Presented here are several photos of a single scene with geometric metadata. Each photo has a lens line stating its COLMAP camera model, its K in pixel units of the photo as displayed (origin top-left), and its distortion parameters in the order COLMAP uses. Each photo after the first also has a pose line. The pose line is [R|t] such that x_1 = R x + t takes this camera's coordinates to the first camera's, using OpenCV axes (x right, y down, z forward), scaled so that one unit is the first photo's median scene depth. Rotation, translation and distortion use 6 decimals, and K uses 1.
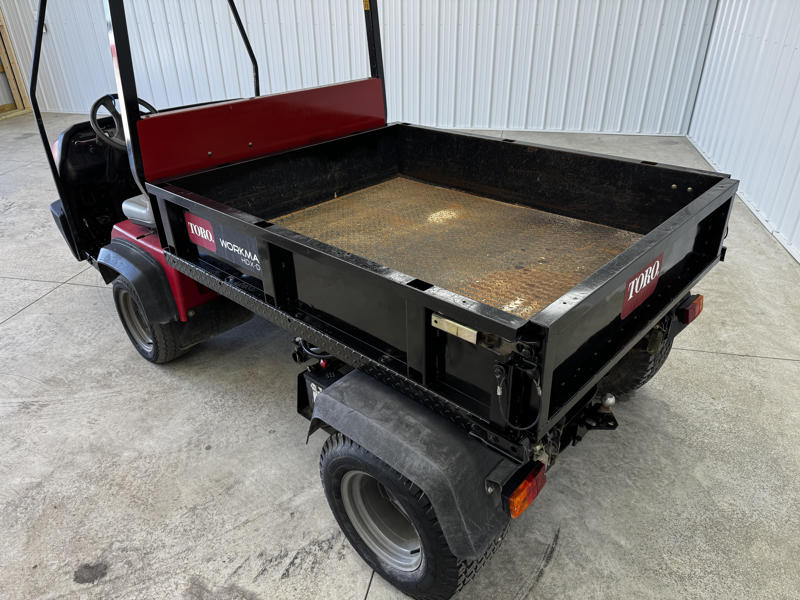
lens RADIAL K [[562.5, 0, 400.0], [0, 562.5, 300.0], [0, 0, 1]] dist [0.003346, -0.000765]
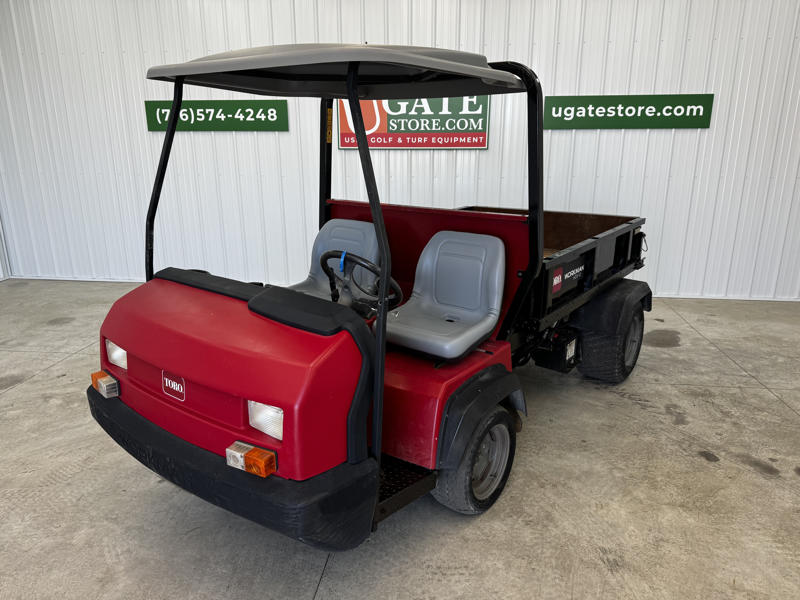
lens RADIAL K [[562.5, 0, 400.0], [0, 562.5, 300.0], [0, 0, 1]] dist [0.003346, -0.000765]
pose [[-0.091494, -0.258099, 0.961776, -1.568340], [0.485248, 0.831843, 0.269392, -0.601934], [-0.869577, 0.491348, 0.049134, 1.226454]]
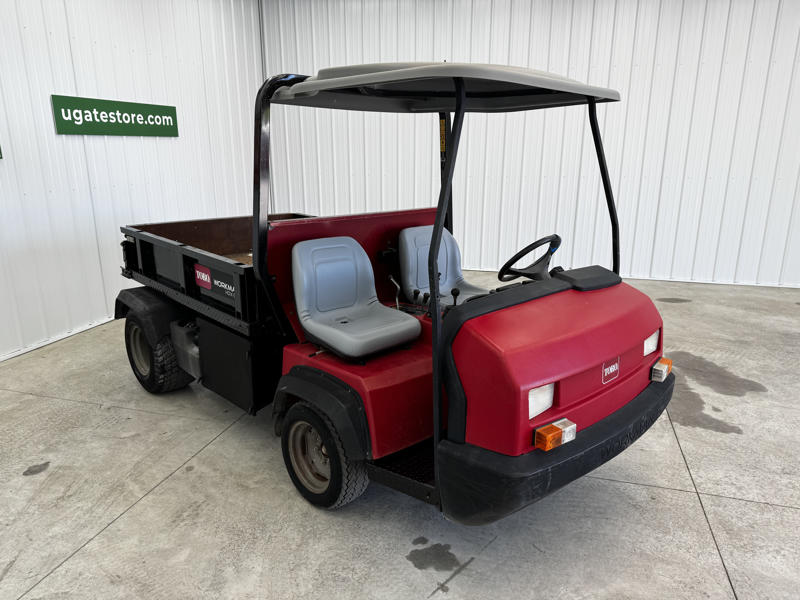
lens RADIAL K [[562.5, 0, 400.0], [0, 562.5, 300.0], [0, 0, 1]] dist [0.003346, -0.000765]
pose [[-0.996780, -0.012055, 0.079277, -0.447732], [0.046704, 0.716377, 0.696149, -1.213049], [-0.065184, 0.697609, -0.713507, 2.274348]]
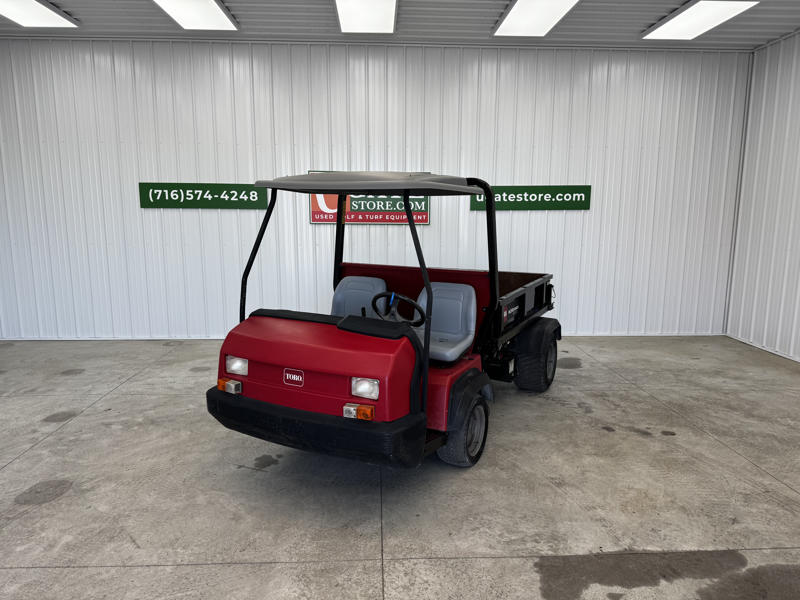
lens RADIAL K [[549.9, 0, 400.0], [0, 549.9, 300.0], [0, 0, 1]] dist [0.041483, -0.001961]
pose [[-0.253461, -0.143994, 0.956568, -2.072974], [0.468026, 0.847160, 0.251537, -0.808426], [-0.846587, 0.511454, -0.147329, 1.517702]]
